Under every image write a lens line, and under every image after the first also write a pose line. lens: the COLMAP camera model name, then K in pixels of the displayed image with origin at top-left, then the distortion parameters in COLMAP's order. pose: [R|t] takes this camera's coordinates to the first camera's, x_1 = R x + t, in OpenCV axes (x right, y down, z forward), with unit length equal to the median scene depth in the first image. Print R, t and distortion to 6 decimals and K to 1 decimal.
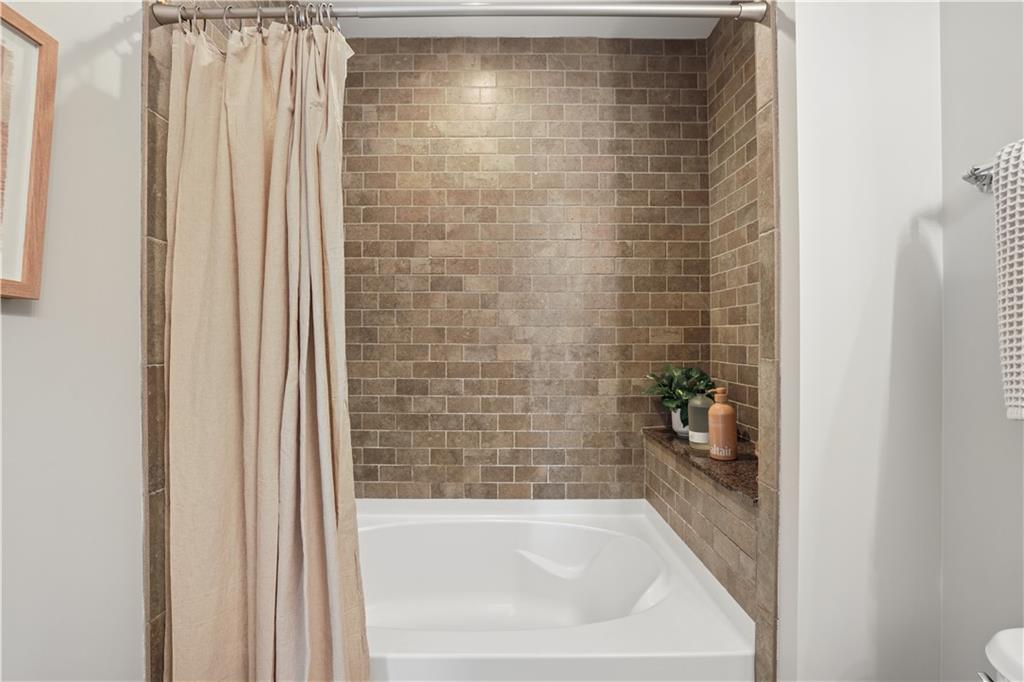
lens RADIAL K [[445.5, 0, 500.6], [0, 445.5, 339.9], [0, 0, 1]] dist [-0.037873, 0.011182]
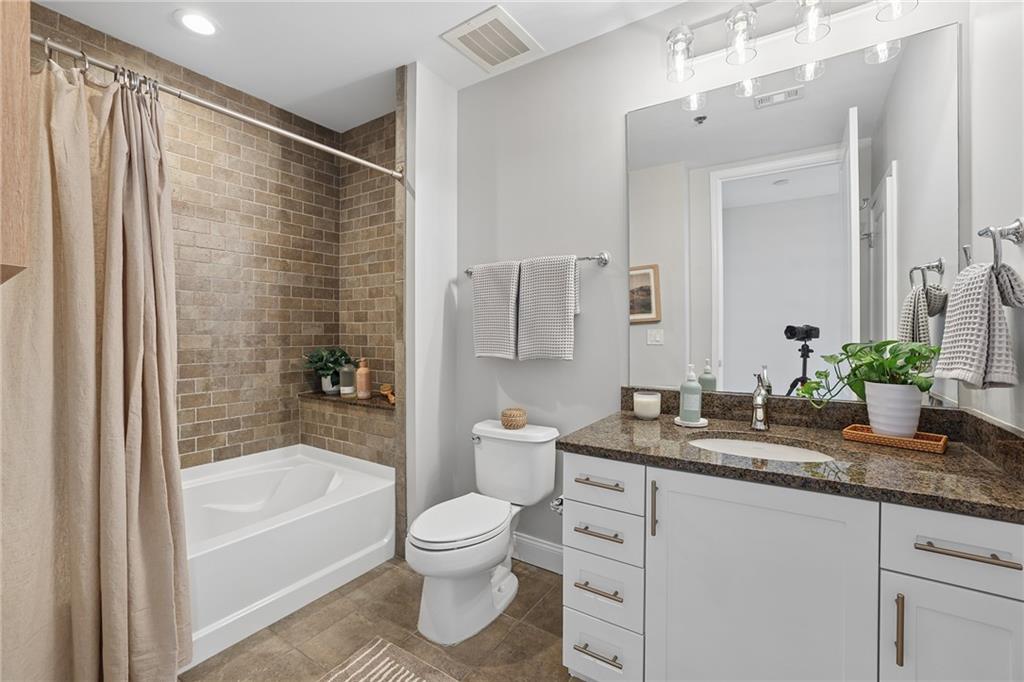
lens RADIAL K [[445.5, 0, 513.8], [0, 445.5, 337.2], [0, 0, 1]] dist [-0.037873, 0.011182]
pose [[0.547829, -0.008881, 0.836543, -0.482953], [-0.001402, 0.999932, 0.011534, 0.001468], [-0.836589, -0.007492, 0.547780, -0.348970]]
